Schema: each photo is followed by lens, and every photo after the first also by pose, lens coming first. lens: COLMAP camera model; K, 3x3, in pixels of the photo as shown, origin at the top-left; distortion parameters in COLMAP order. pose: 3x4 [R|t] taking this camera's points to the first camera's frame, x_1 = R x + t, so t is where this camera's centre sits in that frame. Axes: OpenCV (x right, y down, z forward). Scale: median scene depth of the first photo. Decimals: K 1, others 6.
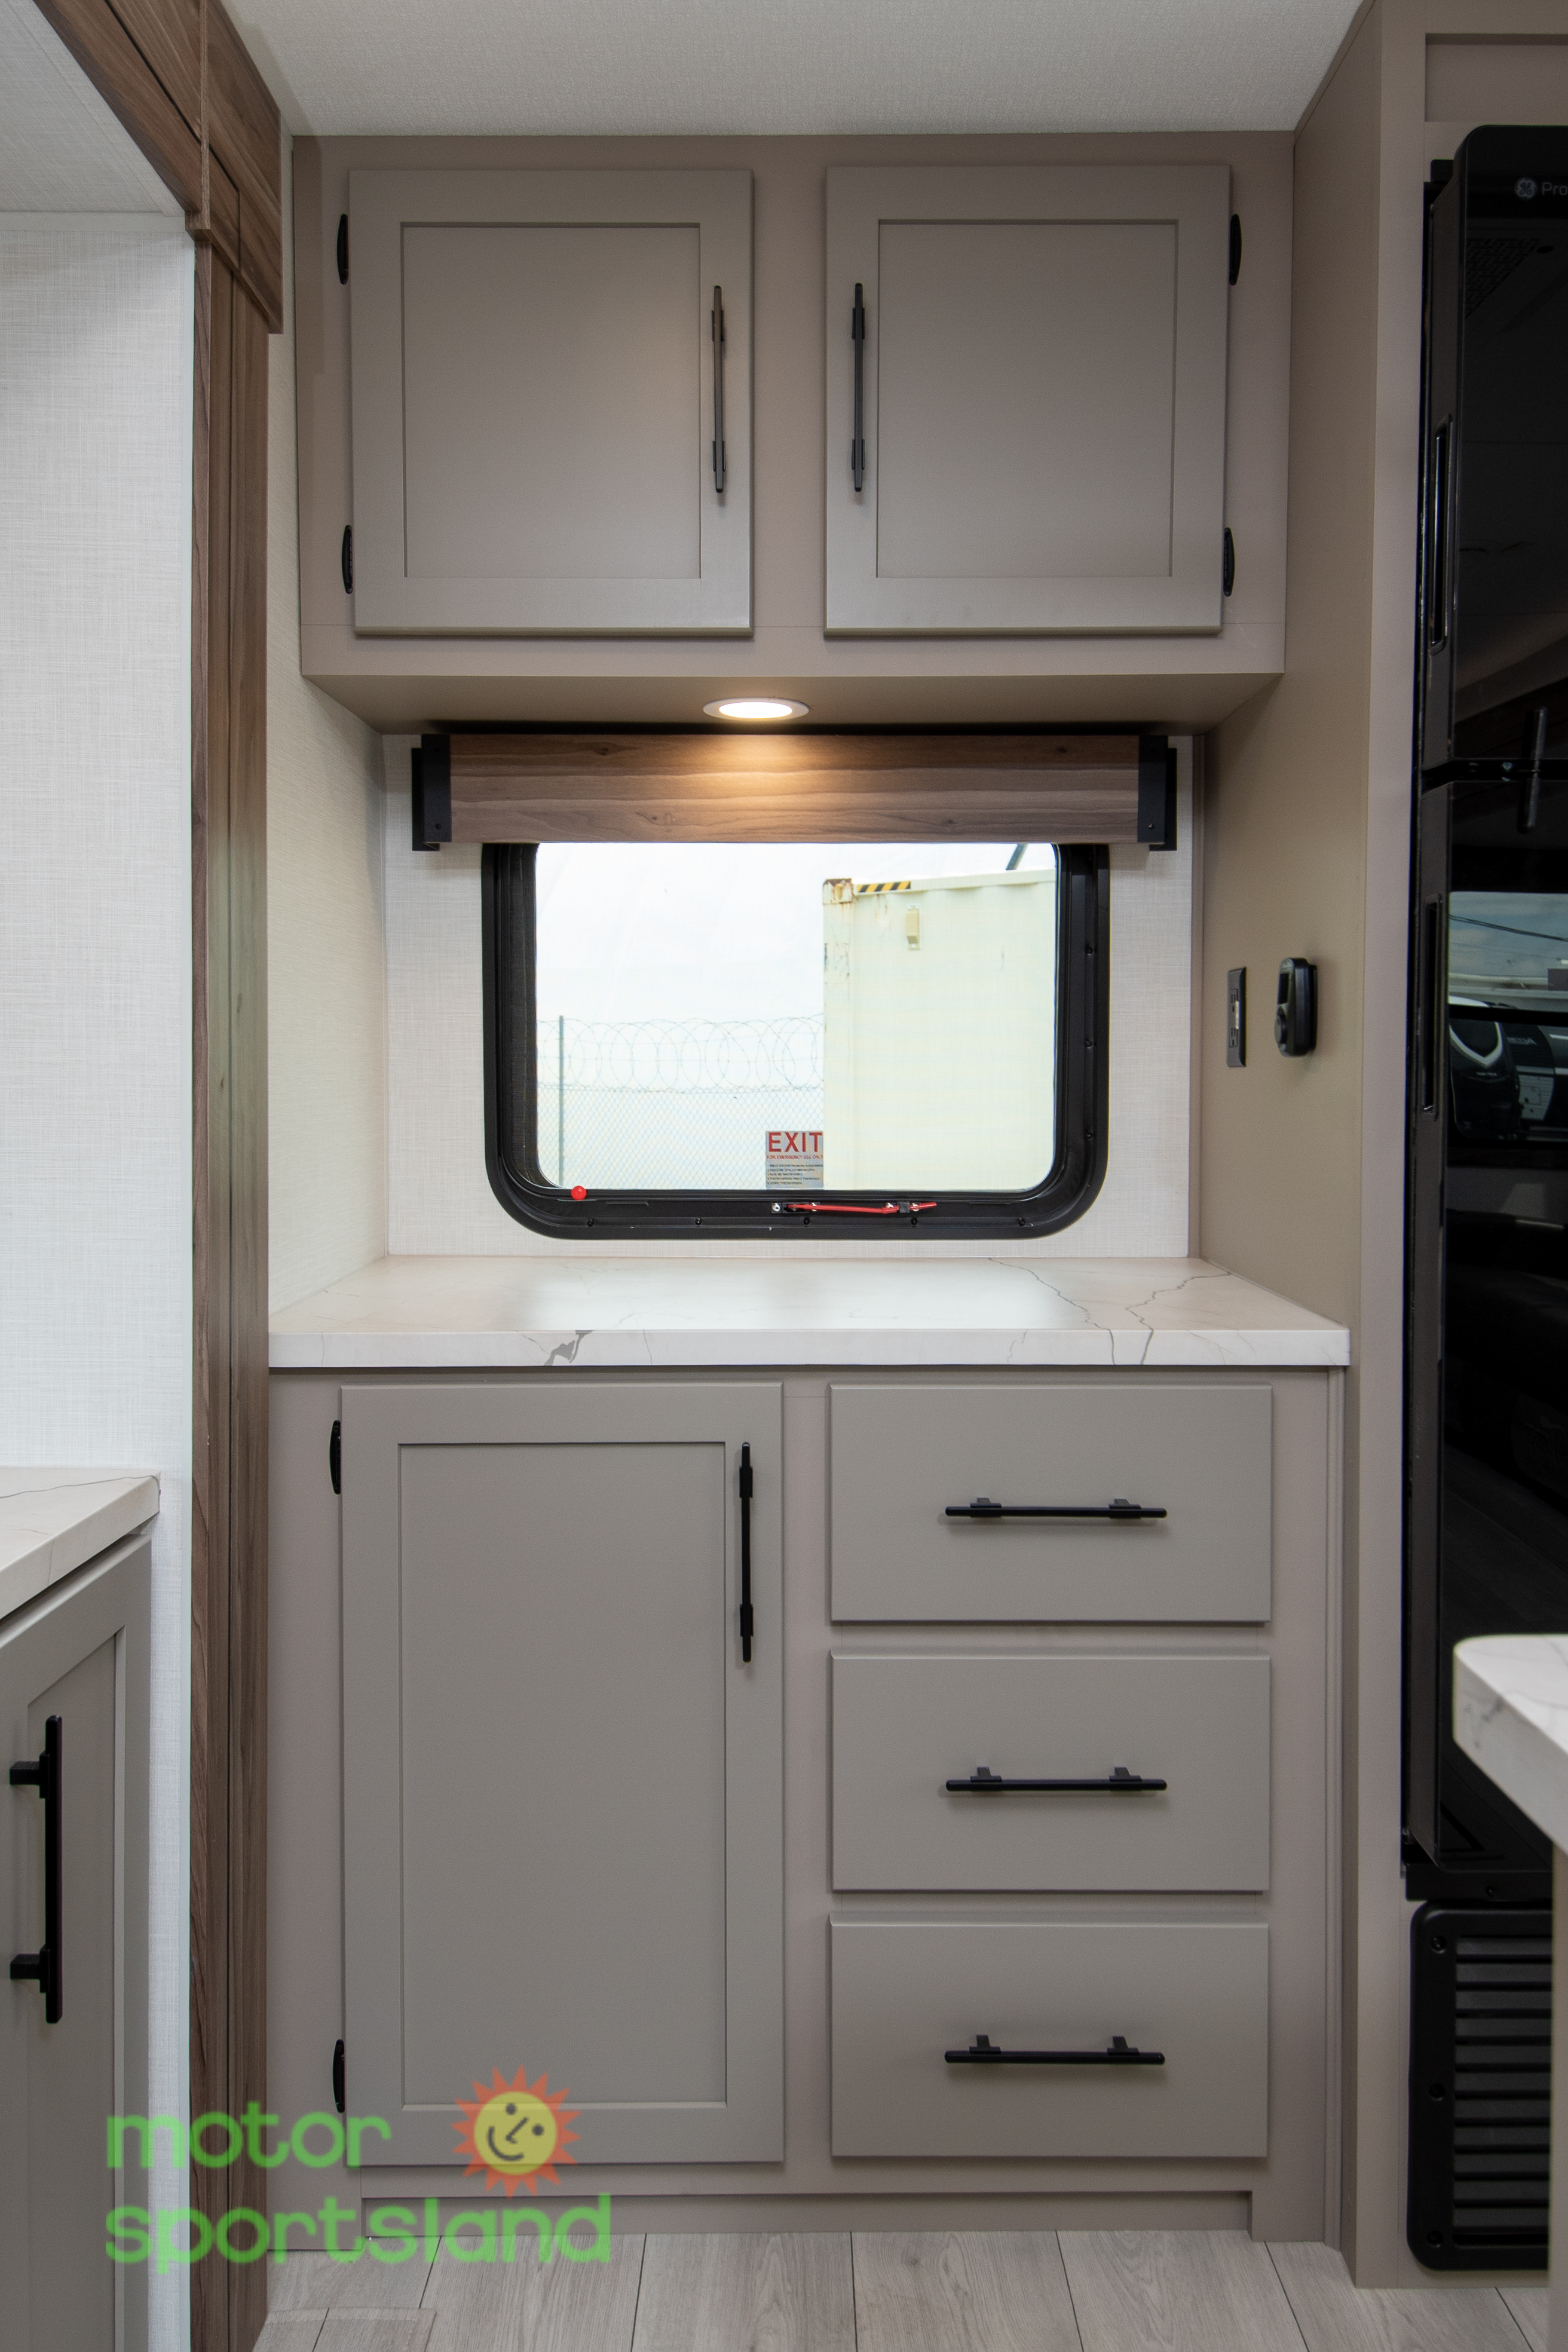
lens RADIAL K [[1864.4, 0, 789.8], [0, 1864.4, 1143.5], [0, 0, 1]] dist [0.125460, -0.000143]
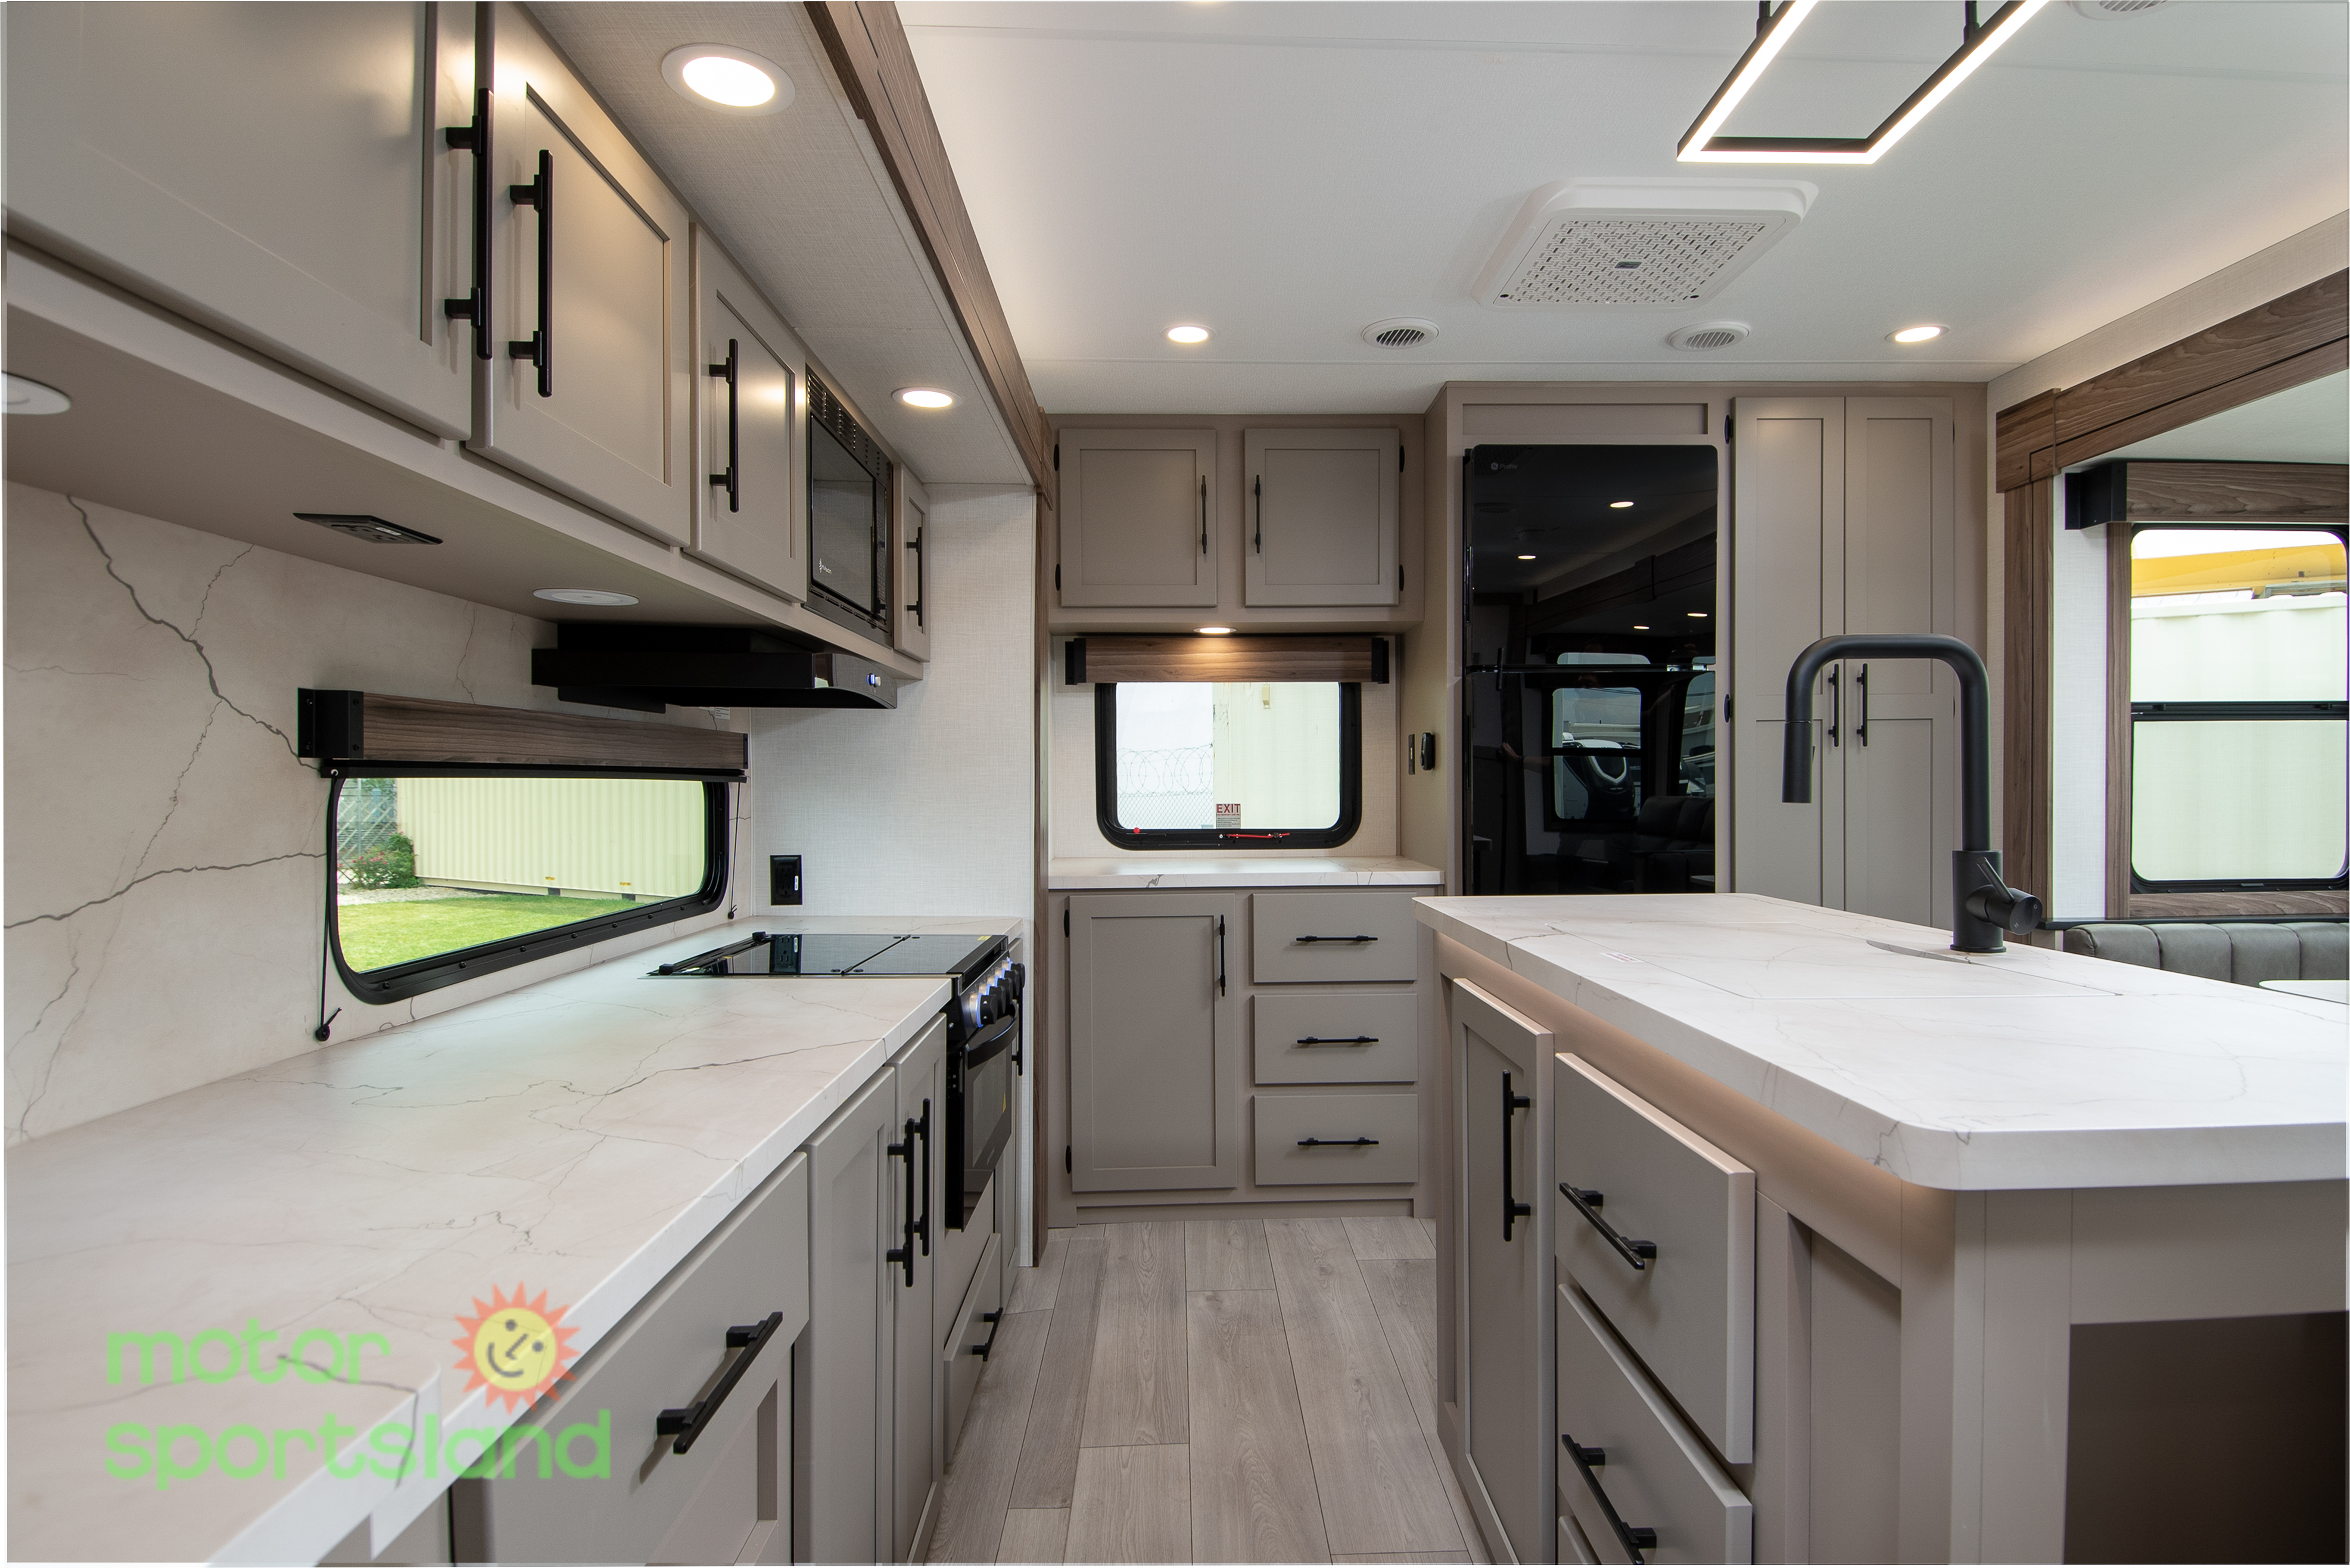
lens RADIAL K [[1244.1, 0, 1216.8], [0, 1244.1, 799.9], [0, 0, 1]] dist [0.035668, -0.036583]
pose [[0.999185, -0.006793, 0.039799, -0.082229], [0.007970, 0.999534, -0.029479, 0.038704], [-0.039580, 0.029773, 0.998773, -0.620609]]
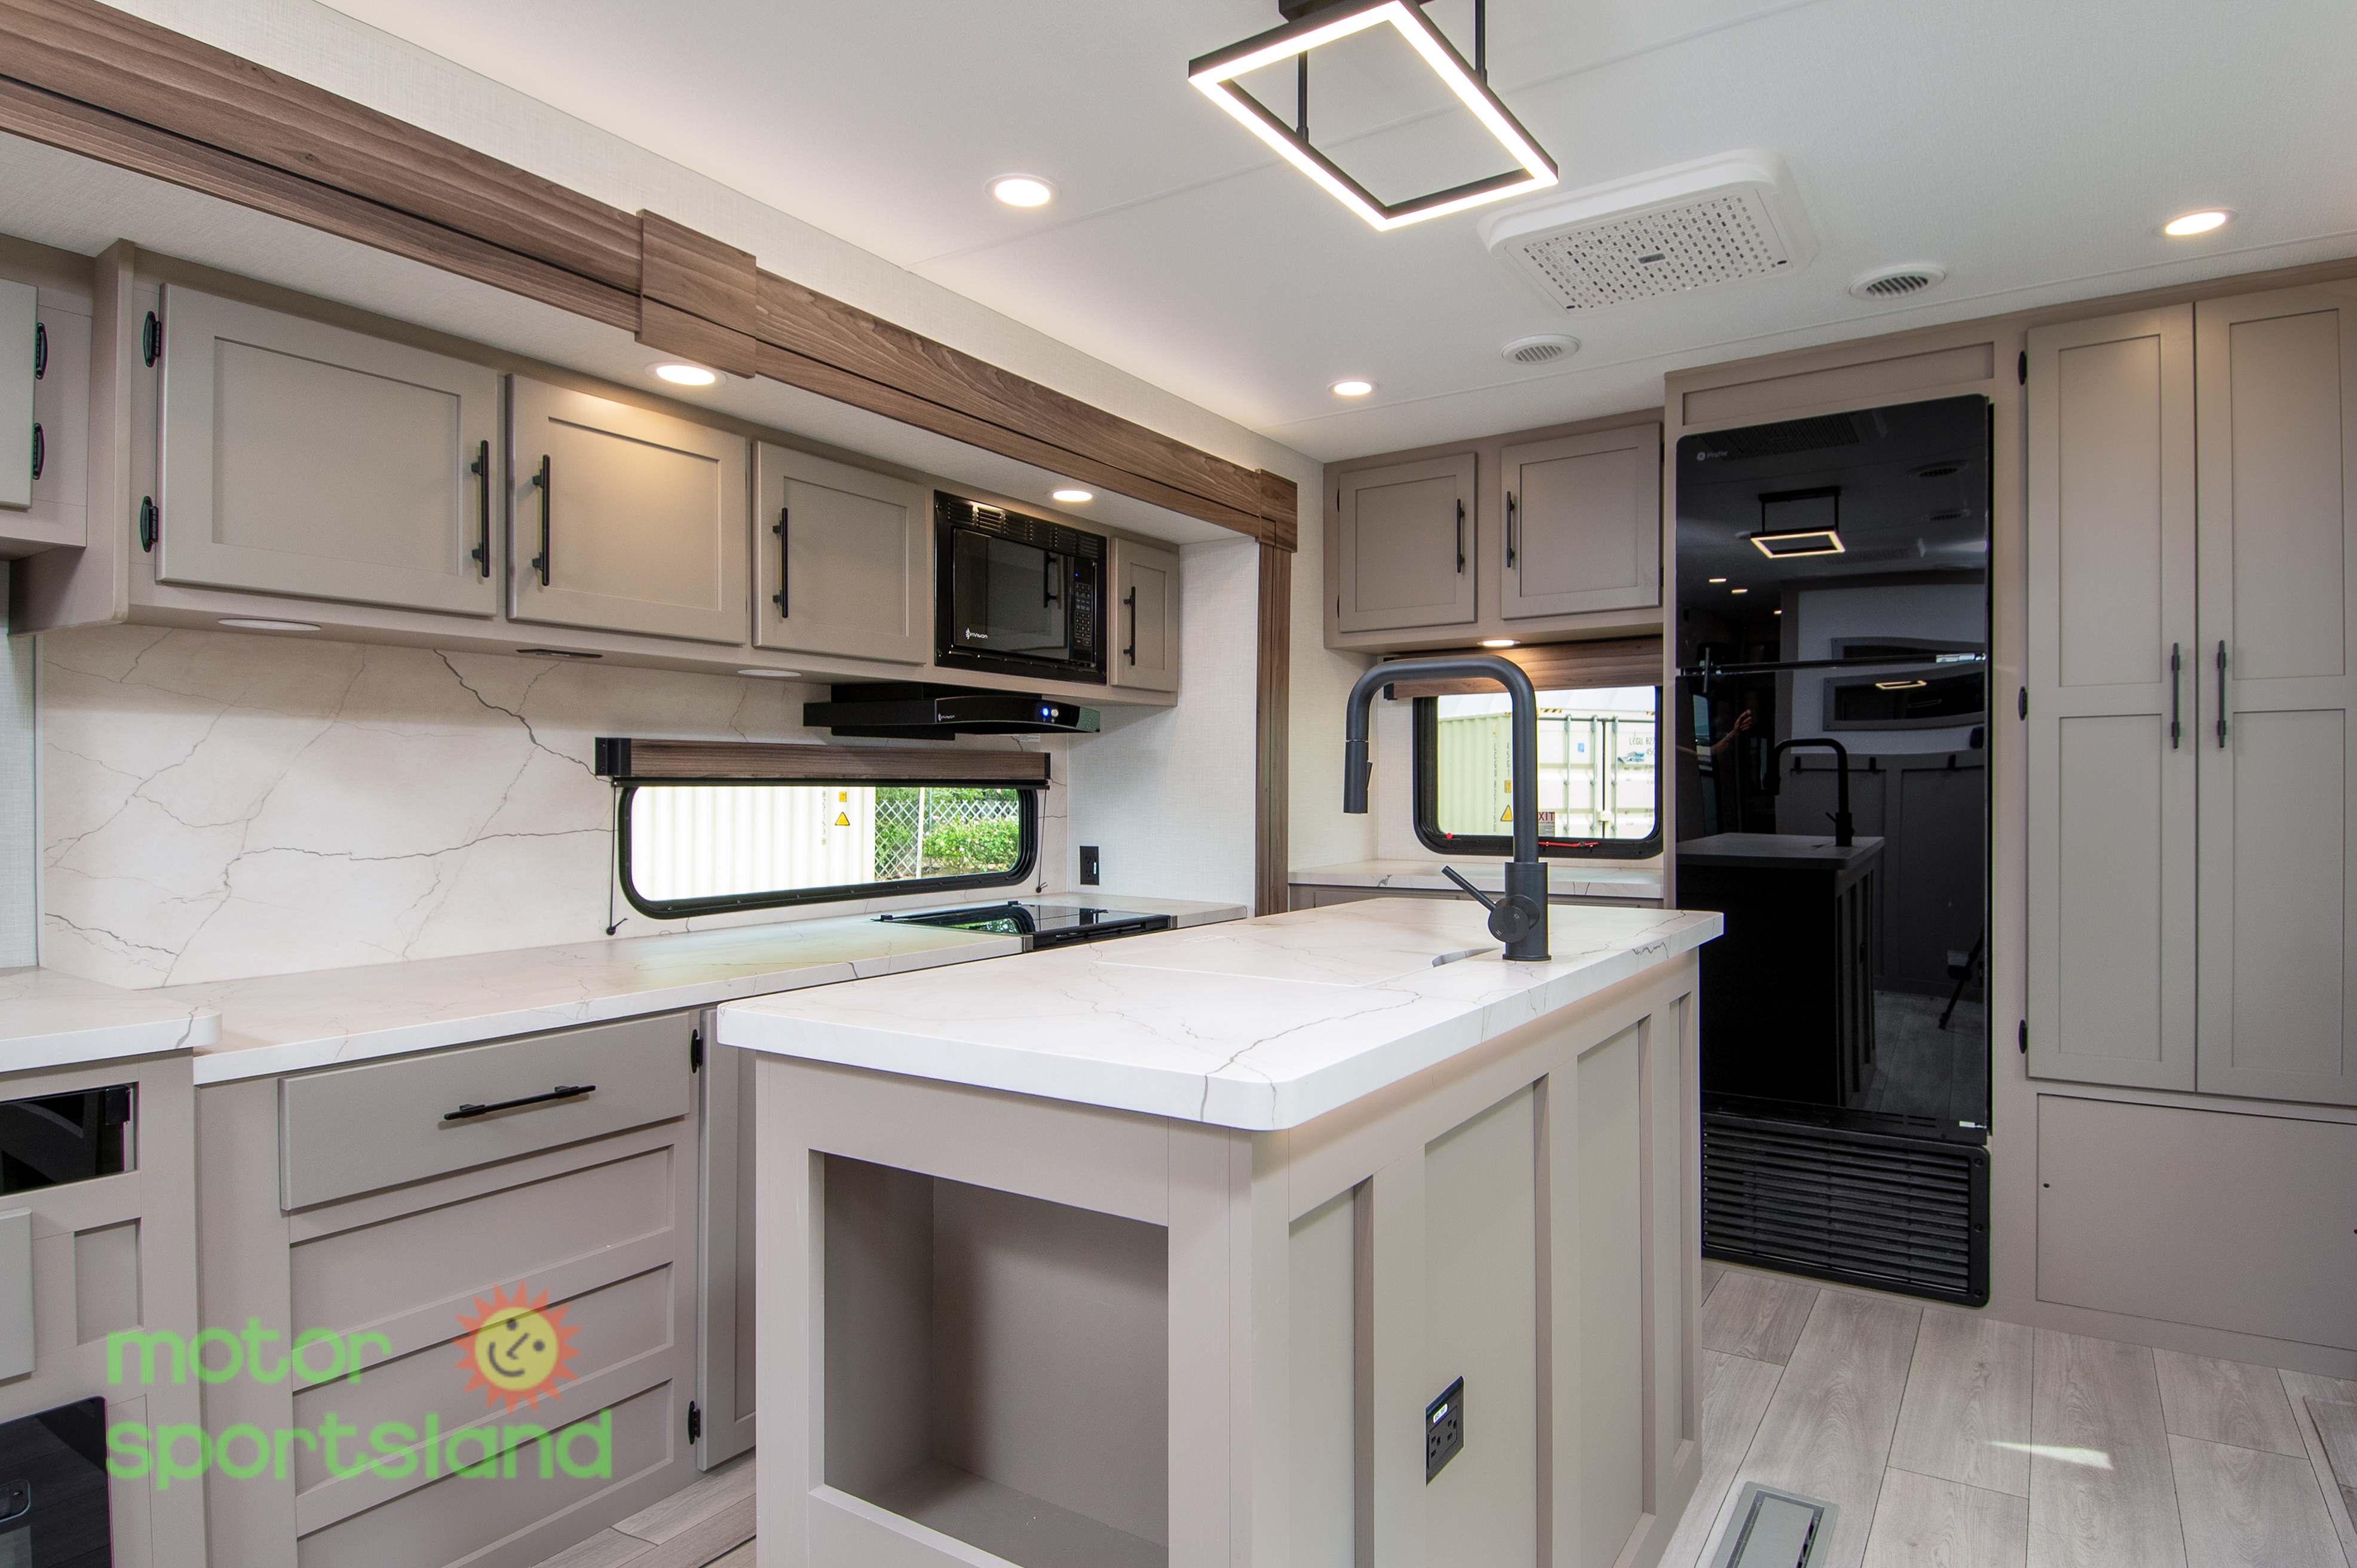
lens RADIAL K [[1280.8, 0, 1233.1], [0, 1280.8, 801.2], [0, 0, 1]] dist [0.036671, -0.042711]
pose [[0.844063, 0.001418, -0.536243, 0.613718], [-0.020451, 0.999354, -0.029547, 0.040571], [0.535855, 0.035906, 0.843546, -0.647886]]
